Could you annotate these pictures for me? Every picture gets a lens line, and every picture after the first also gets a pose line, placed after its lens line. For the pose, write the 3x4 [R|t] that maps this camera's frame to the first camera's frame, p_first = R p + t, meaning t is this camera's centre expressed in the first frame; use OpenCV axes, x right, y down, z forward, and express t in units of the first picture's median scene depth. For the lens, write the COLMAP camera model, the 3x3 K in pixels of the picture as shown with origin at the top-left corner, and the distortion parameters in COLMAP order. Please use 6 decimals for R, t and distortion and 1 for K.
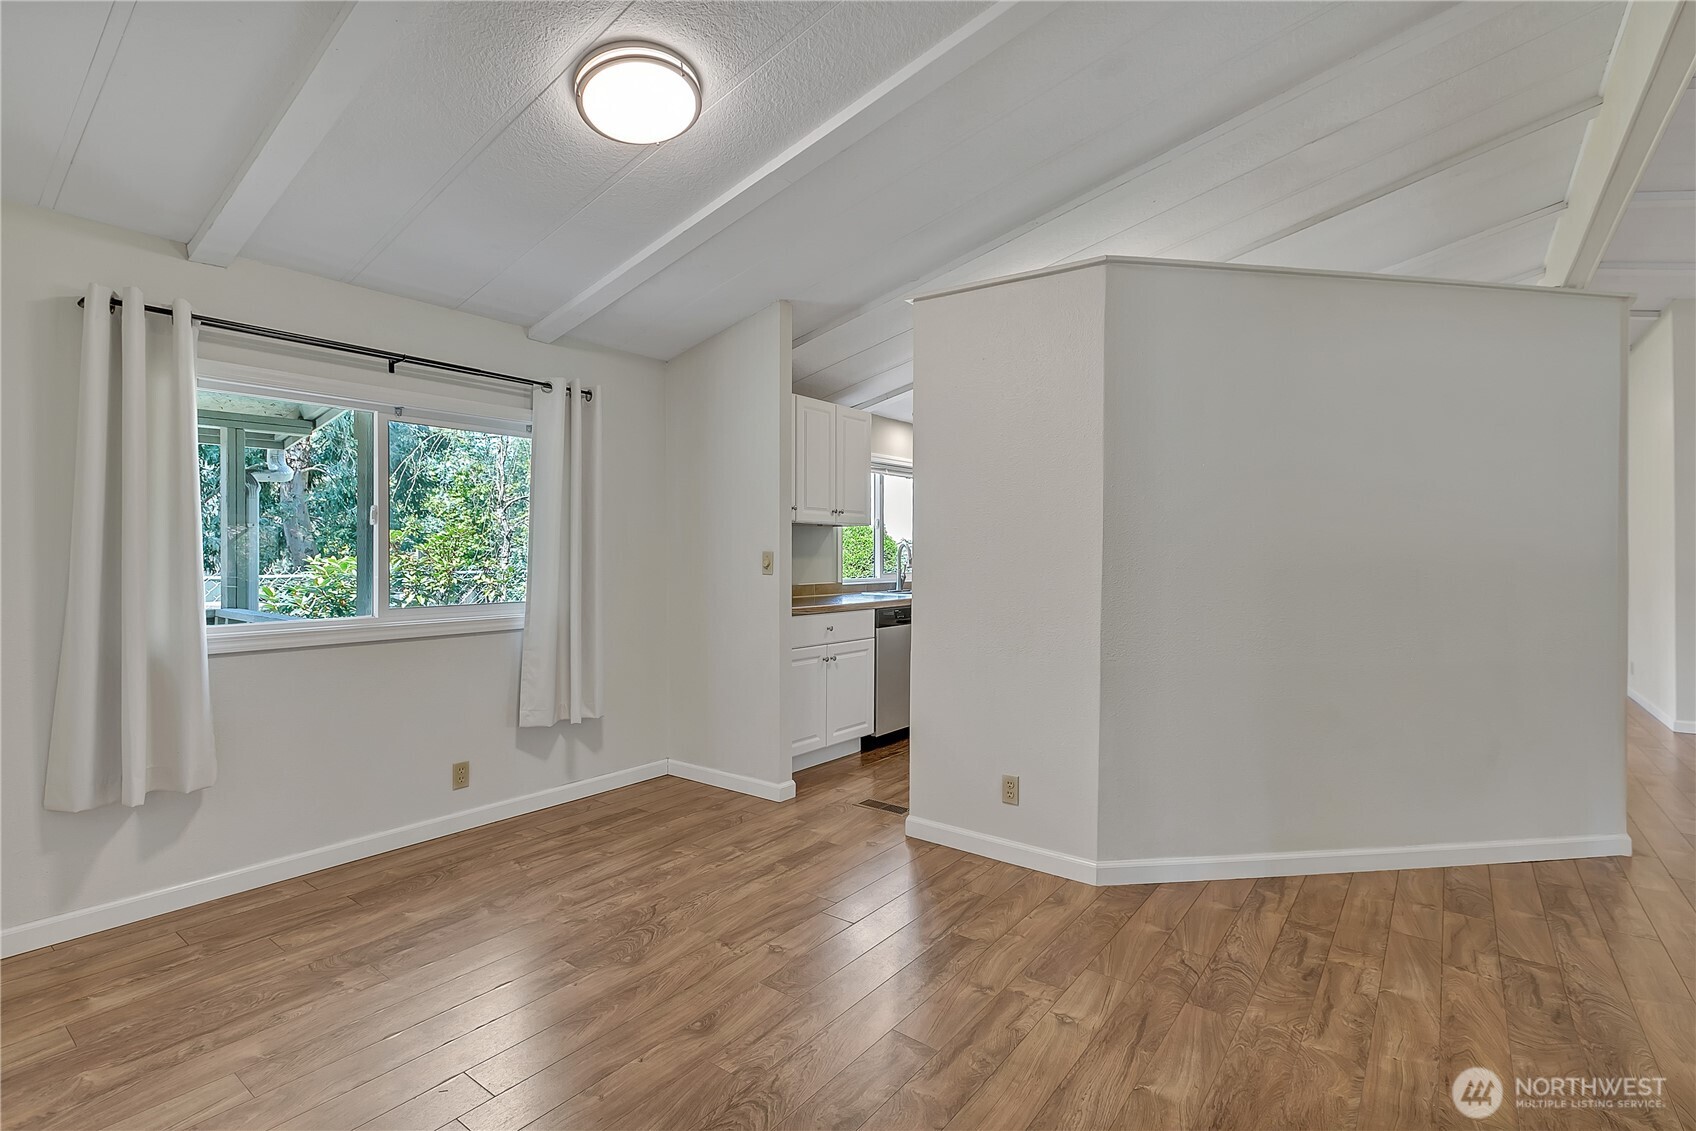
lens RADIAL K [[785.2, 0, 859.1], [0, 785.2, 555.9], [0, 0, 1]] dist [0.005162, -0.002562]
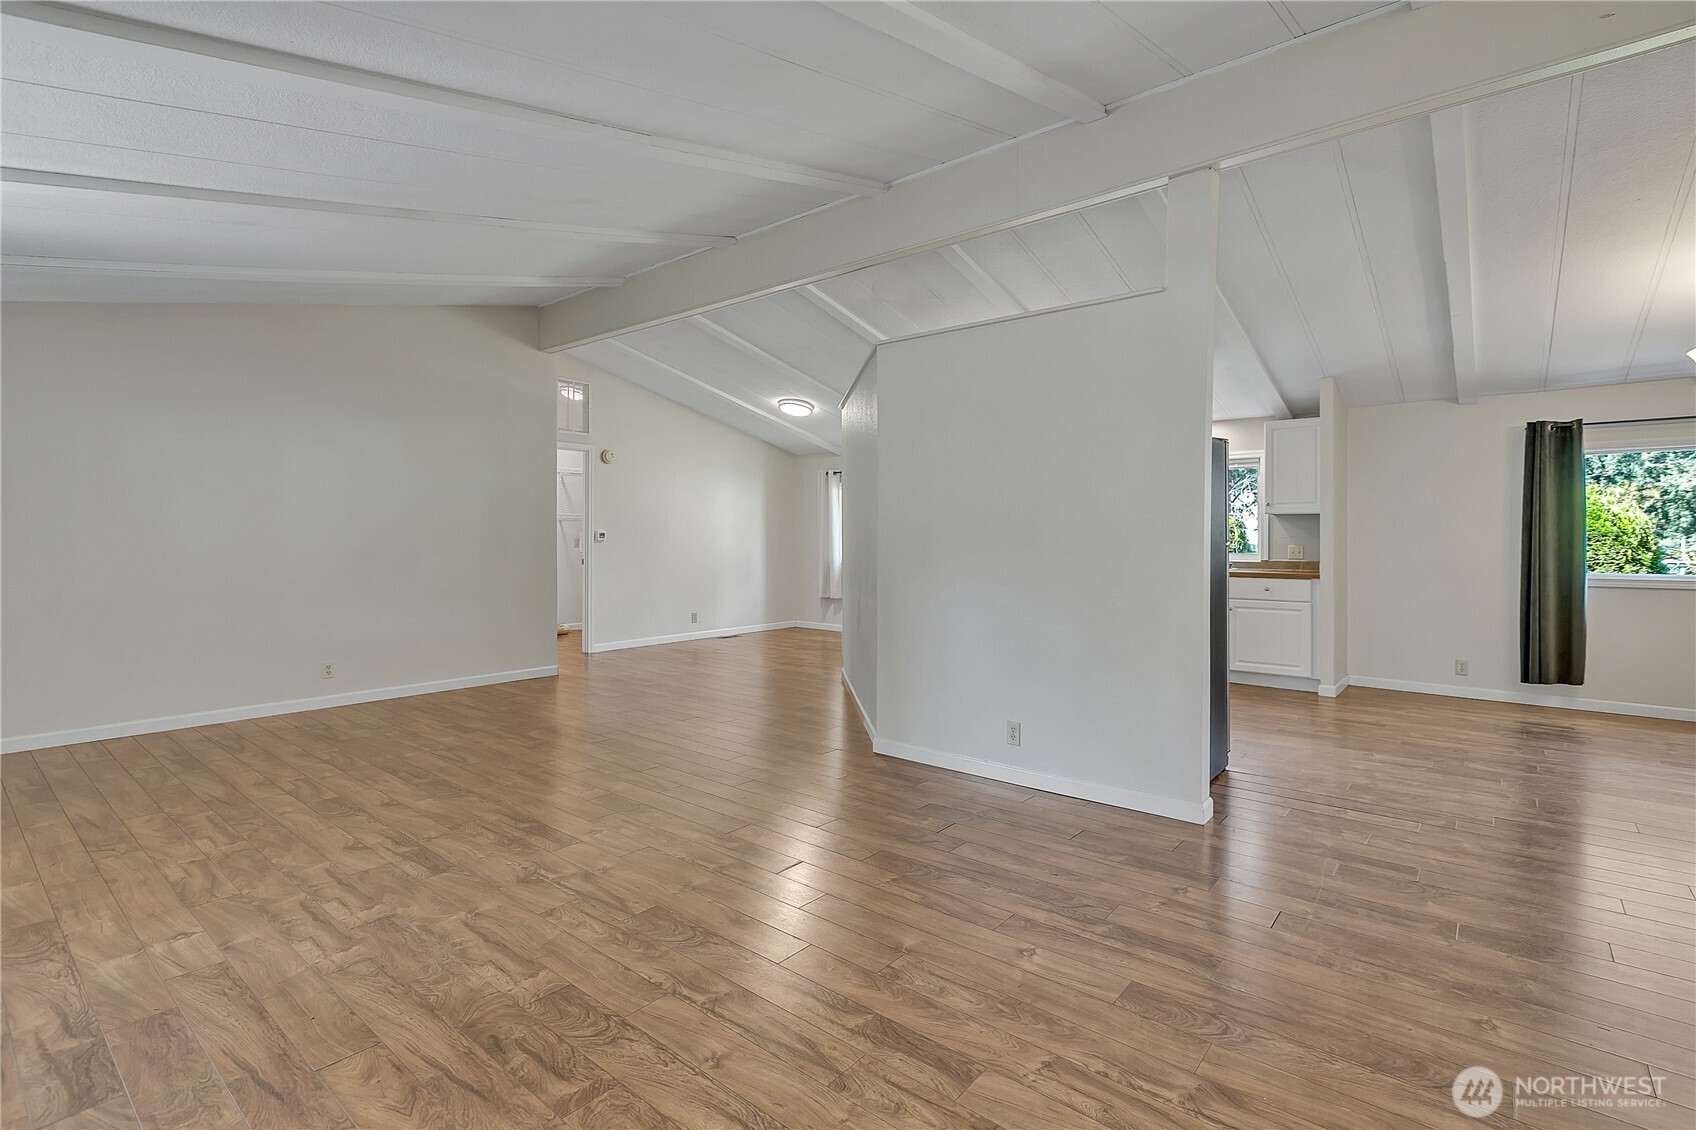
lens RADIAL K [[780.3, 0, 857.5], [0, 780.3, 541.3], [0, 0, 1]] dist [-0.000714, 0.000648]
pose [[-0.039995, 0.004516, -0.999190, 2.407057], [-0.004139, 0.999980, 0.004685, 0.004223], [0.999191, 0.004323, -0.039976, 1.044387]]
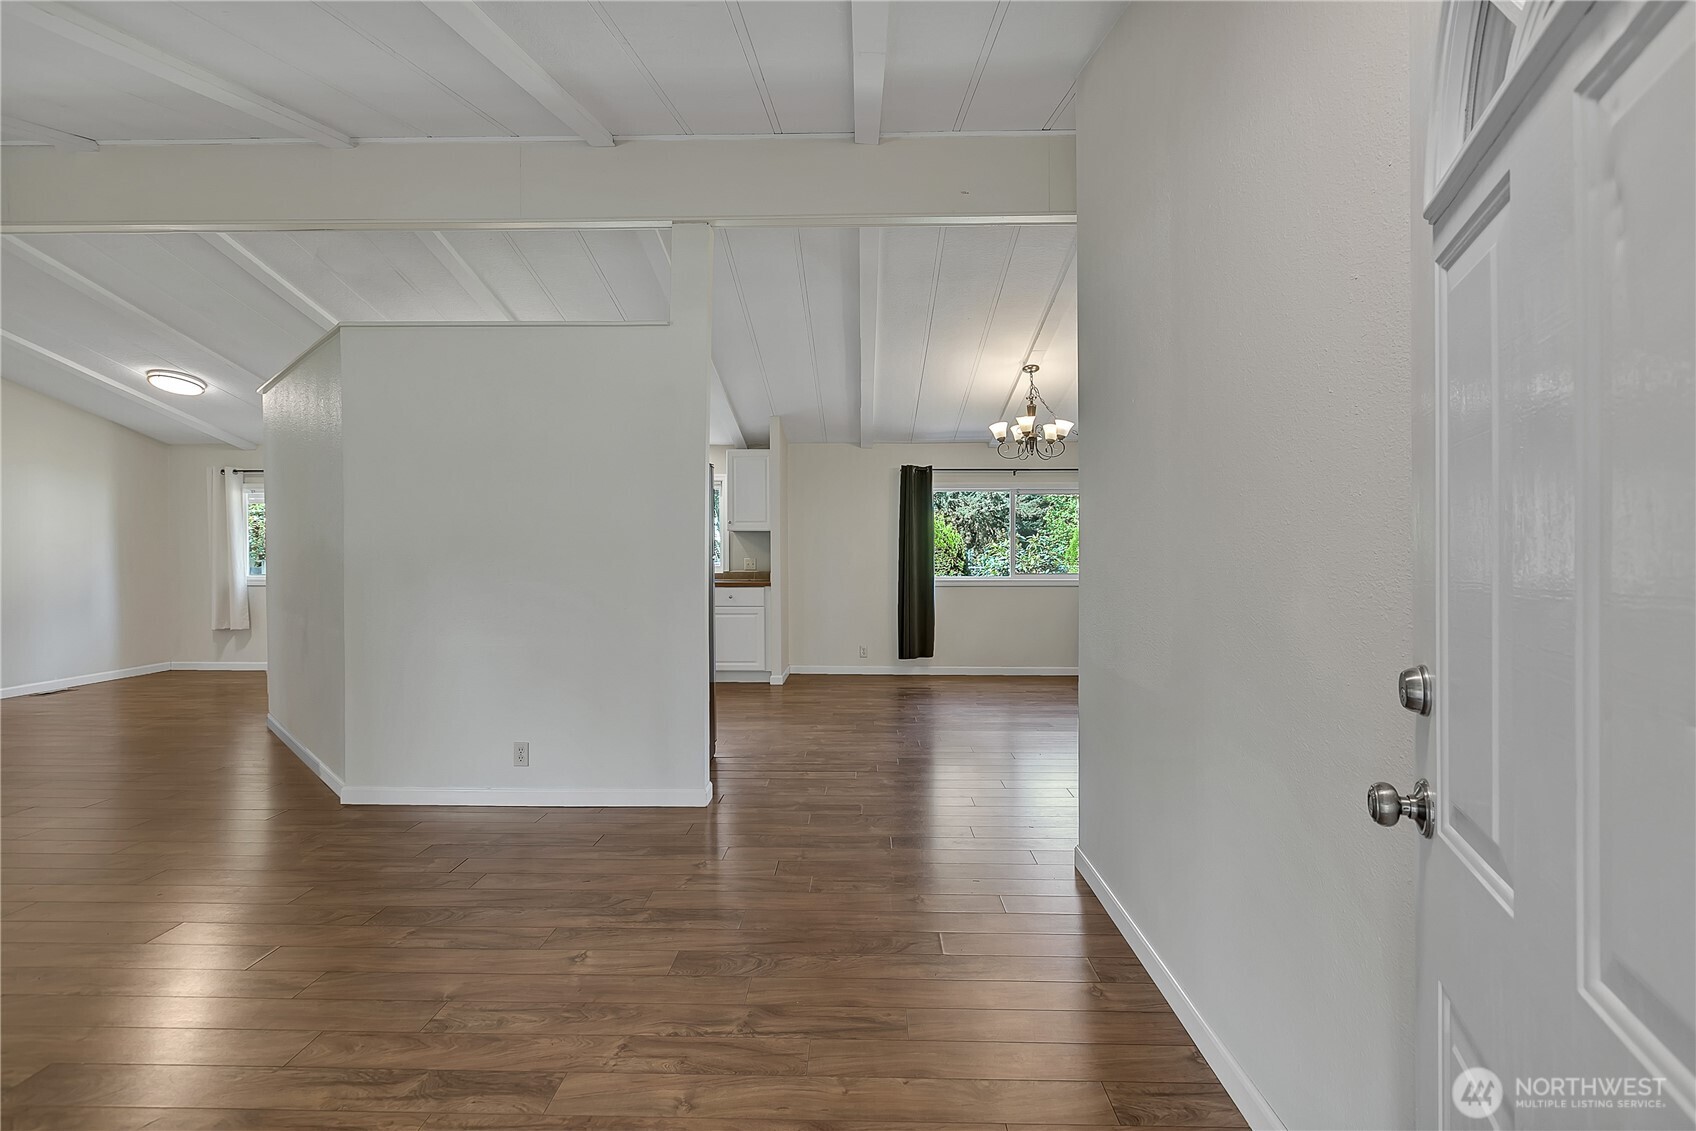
lens RADIAL K [[785.2, 0, 840.8], [0, 785.2, 562.3], [0, 0, 1]] dist [0.005162, -0.002562]
pose [[0.578984, 0.010248, -0.815275, 2.428794], [-0.000627, 0.999926, 0.012124, 0.003241], [0.815339, -0.006508, 0.578948, 0.946067]]
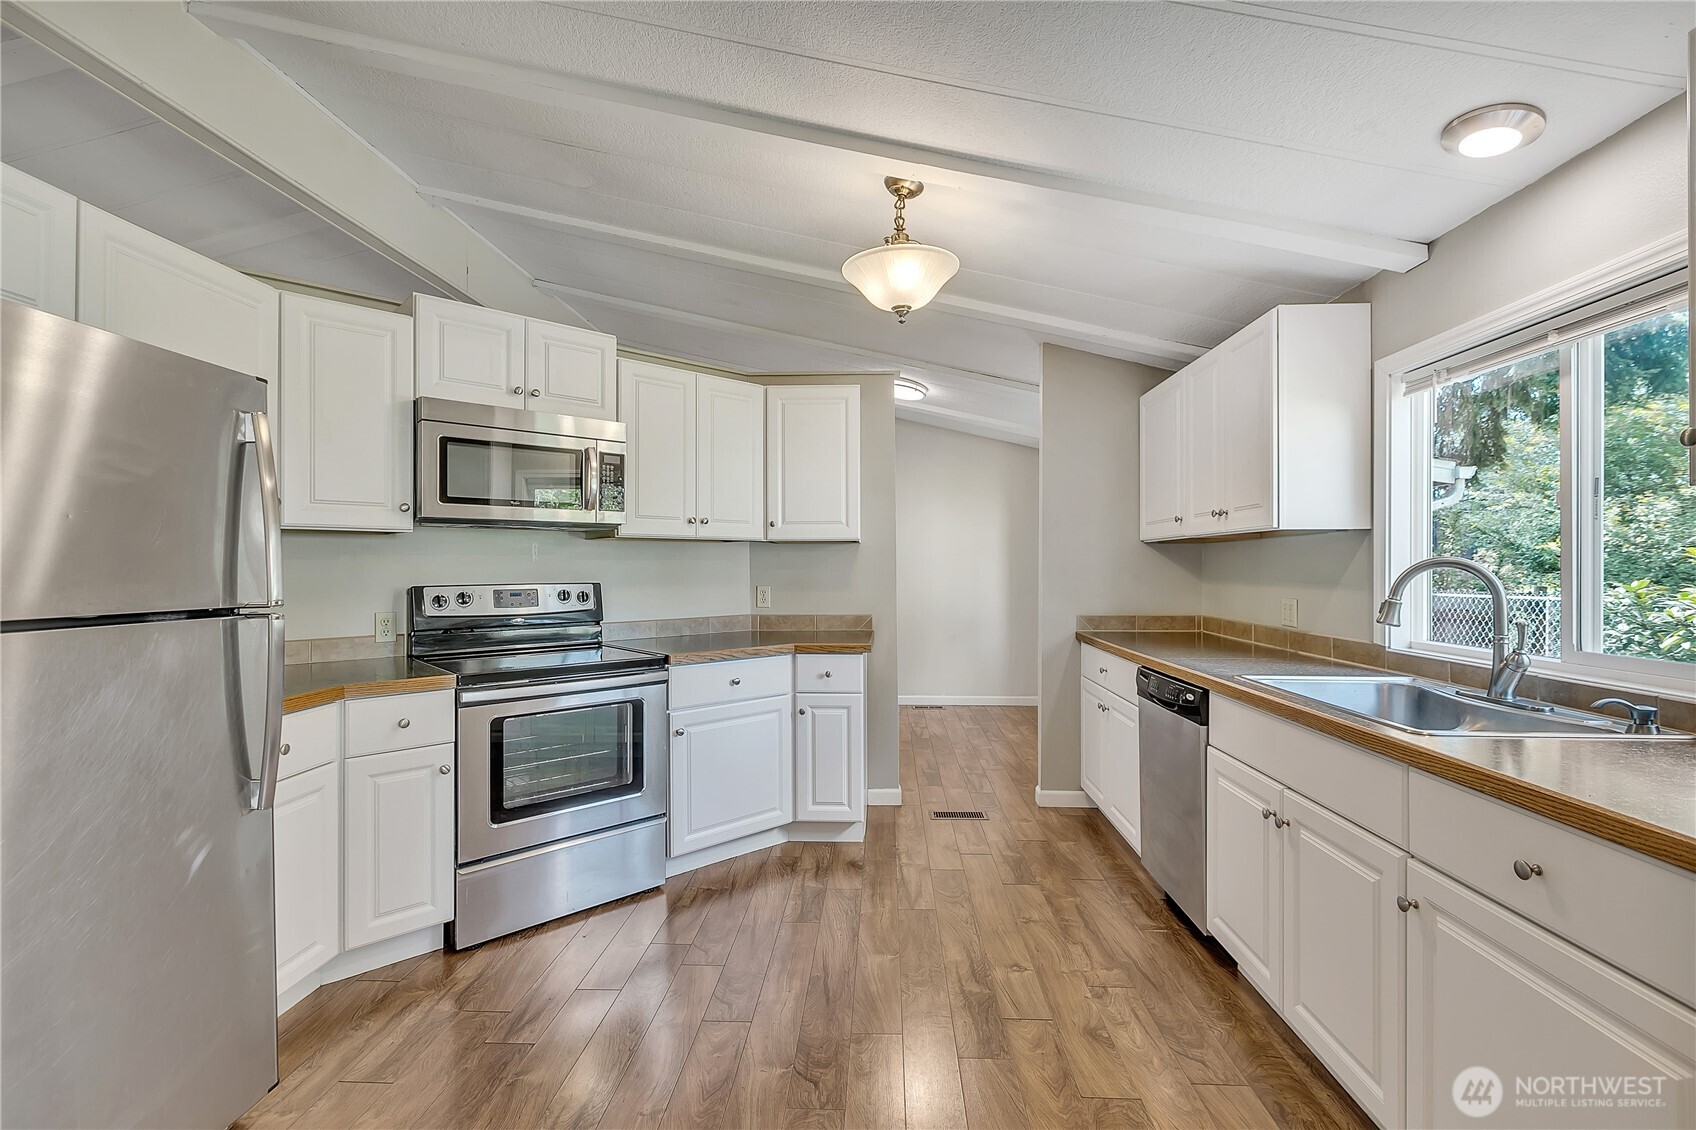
lens RADIAL K [[780.3, 0, 848.7], [0, 780.3, 565.4], [0, 0, 1]] dist [-0.000714, 0.000648]
pose [[-0.832011, -0.002889, -0.554752, 0.883451], [-0.004002, 0.999992, 0.000795, -0.022021], [0.554745, 0.002882, -0.832015, 2.144919]]
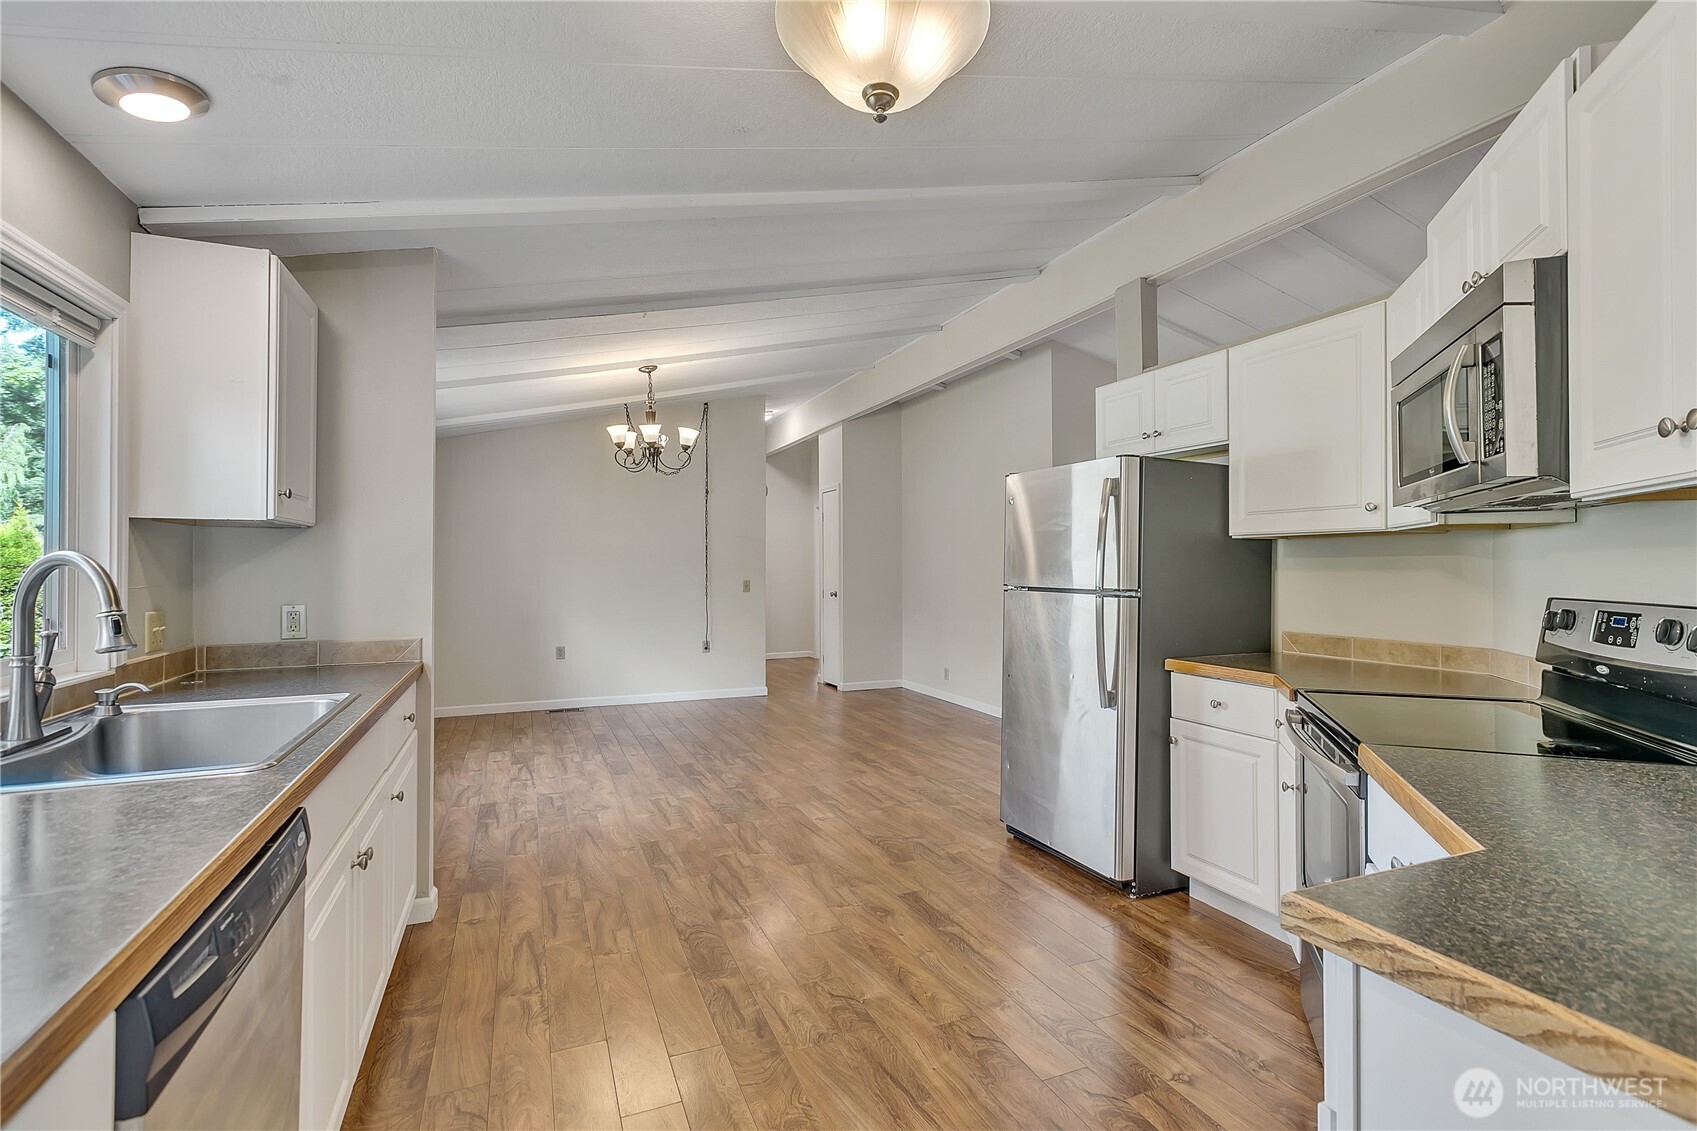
lens RADIAL K [[765.1, 0, 854.0], [0, 765.1, 554.0], [0, 0, 1]] dist [-0.000821, 0.001883]
pose [[0.506785, 0.015783, 0.861928, -0.058347], [-0.001666, 0.999848, -0.017329, -0.019691], [-0.862071, 0.007347, 0.506734, 1.232443]]
